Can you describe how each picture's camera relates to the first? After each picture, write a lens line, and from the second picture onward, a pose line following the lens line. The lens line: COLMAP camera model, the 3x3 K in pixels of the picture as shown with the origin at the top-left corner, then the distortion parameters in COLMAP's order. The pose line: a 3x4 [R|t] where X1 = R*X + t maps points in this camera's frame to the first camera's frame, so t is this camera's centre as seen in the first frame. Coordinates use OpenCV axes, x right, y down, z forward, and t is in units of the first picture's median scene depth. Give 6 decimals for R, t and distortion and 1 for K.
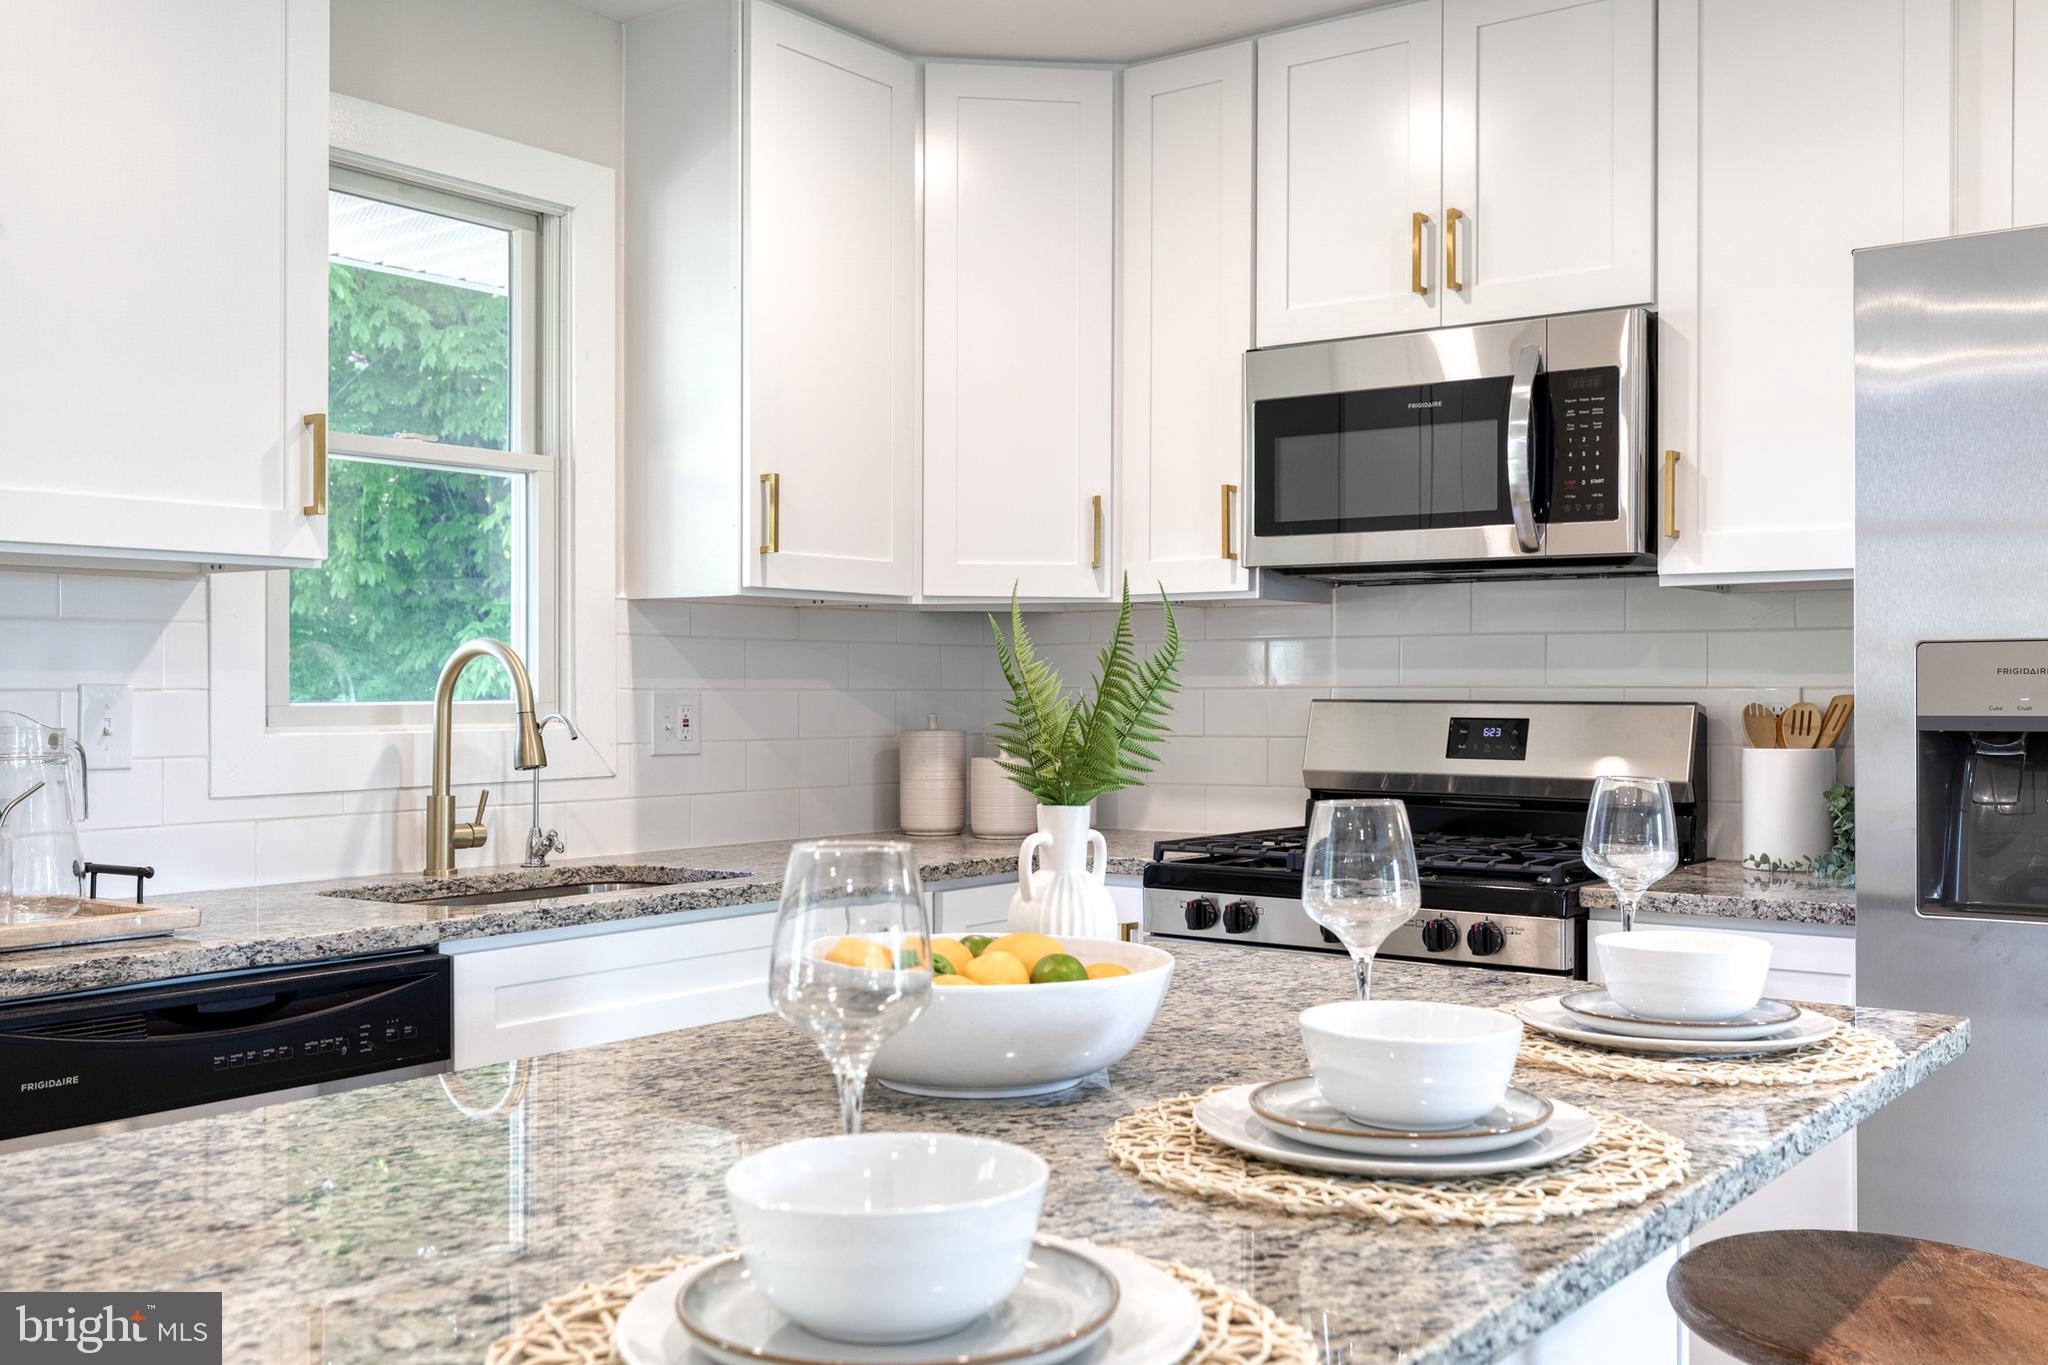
lens RADIAL K [[1961.7, 0, 1048.5], [0, 1961.7, 682.0], [0, 0, 1]] dist [0.021601, 0.002234]
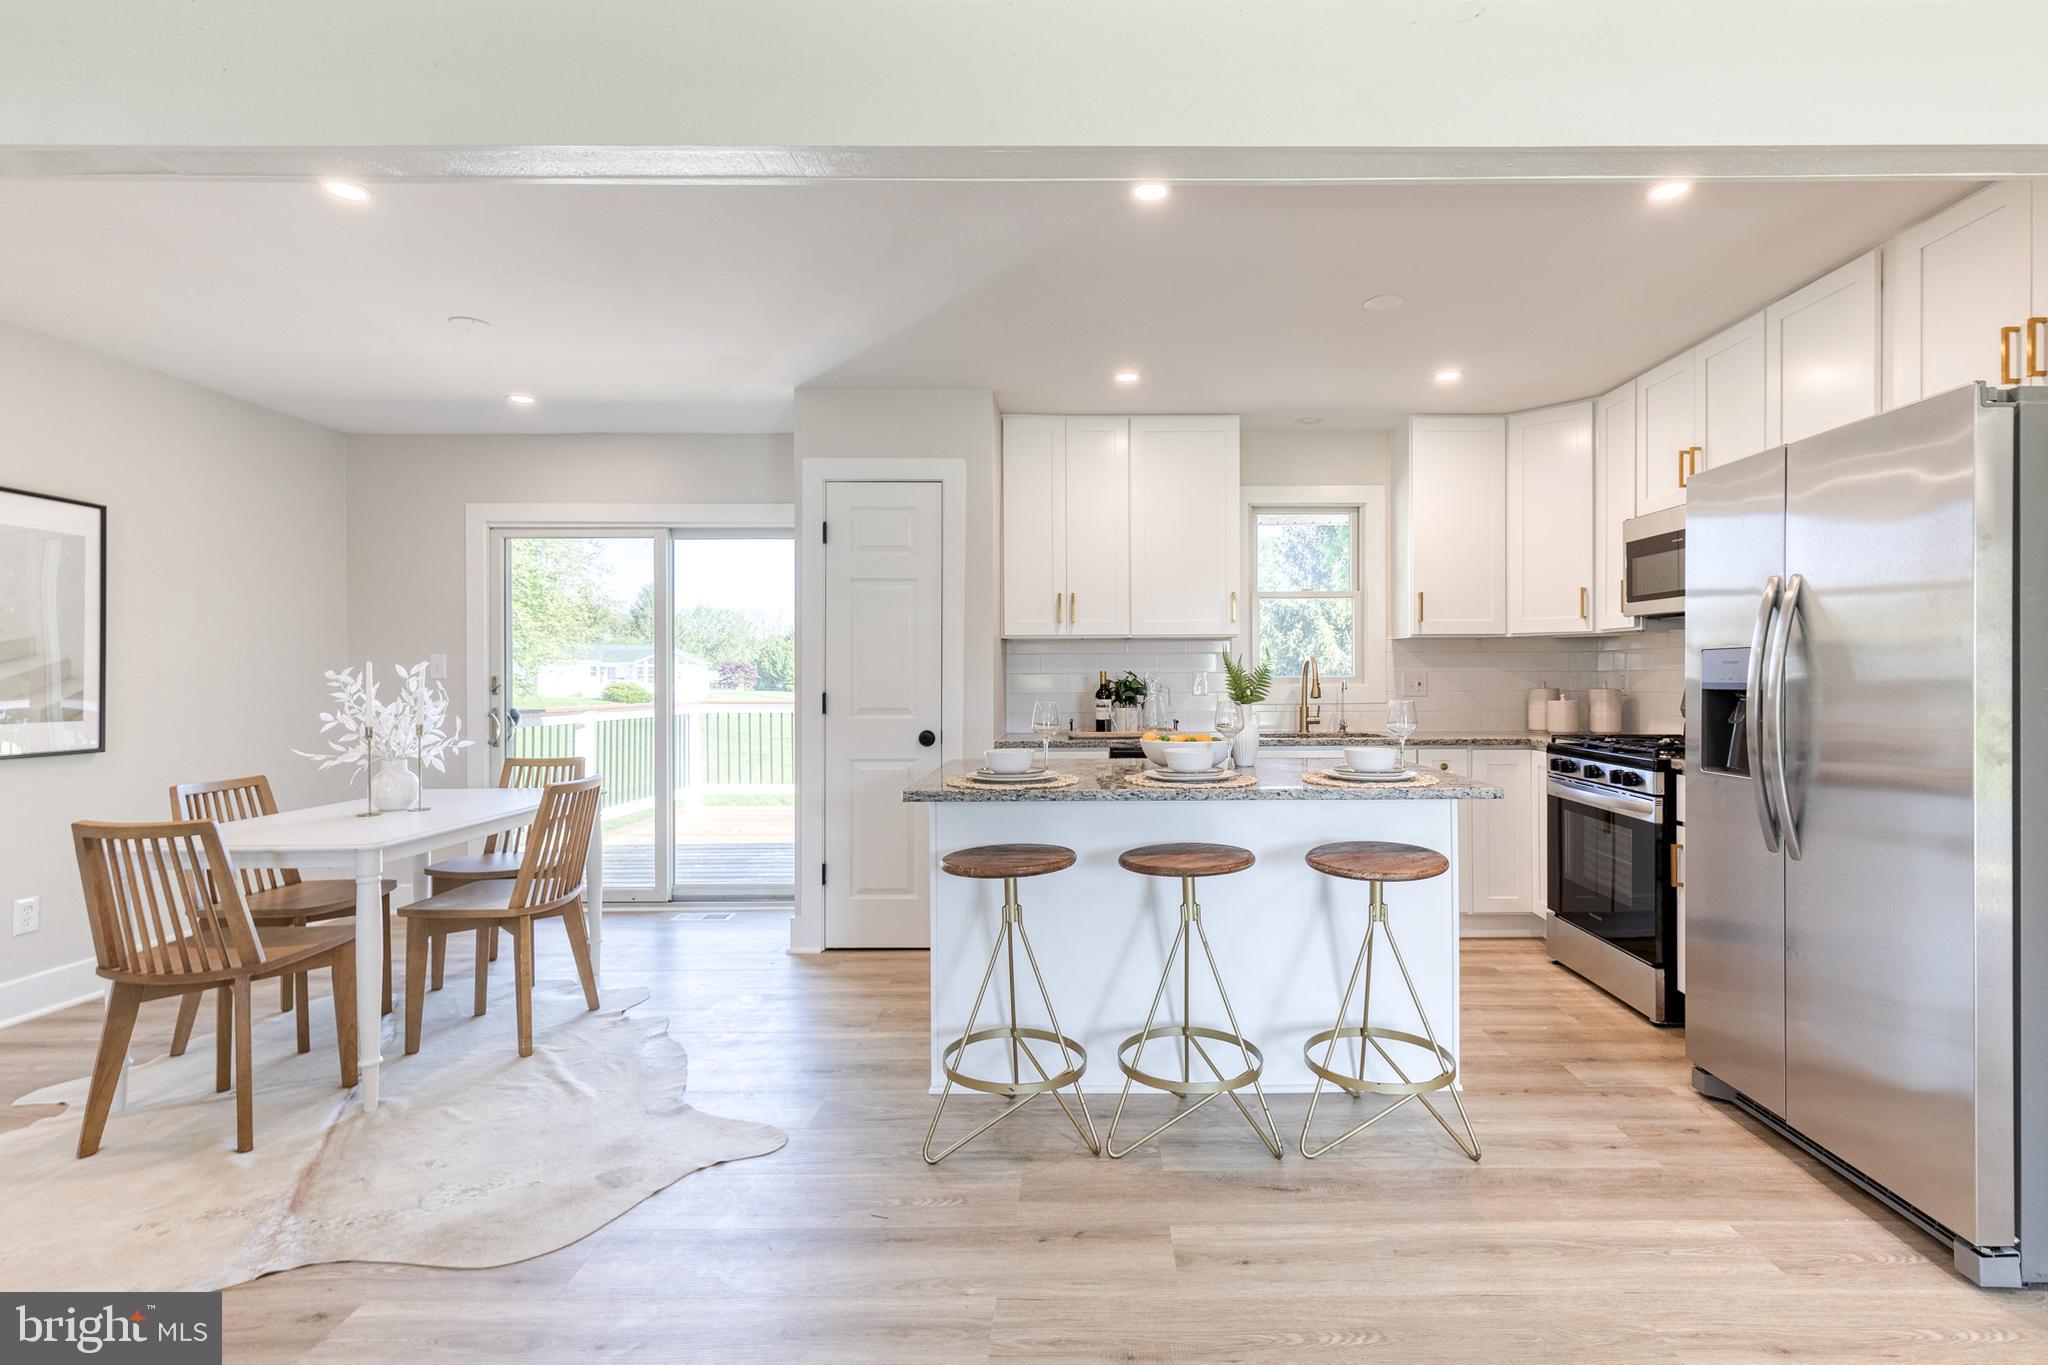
lens RADIAL K [[957.4, 0, 1091.9], [0, 957.4, 671.2], [0, 0, 1]] dist [0.005620, 0.000709]
pose [[0.600645, -0.003064, -0.799510, 0.657018], [0.006860, 0.999976, 0.001322, -0.001918], [0.799486, -0.006279, 0.600651, -0.160004]]
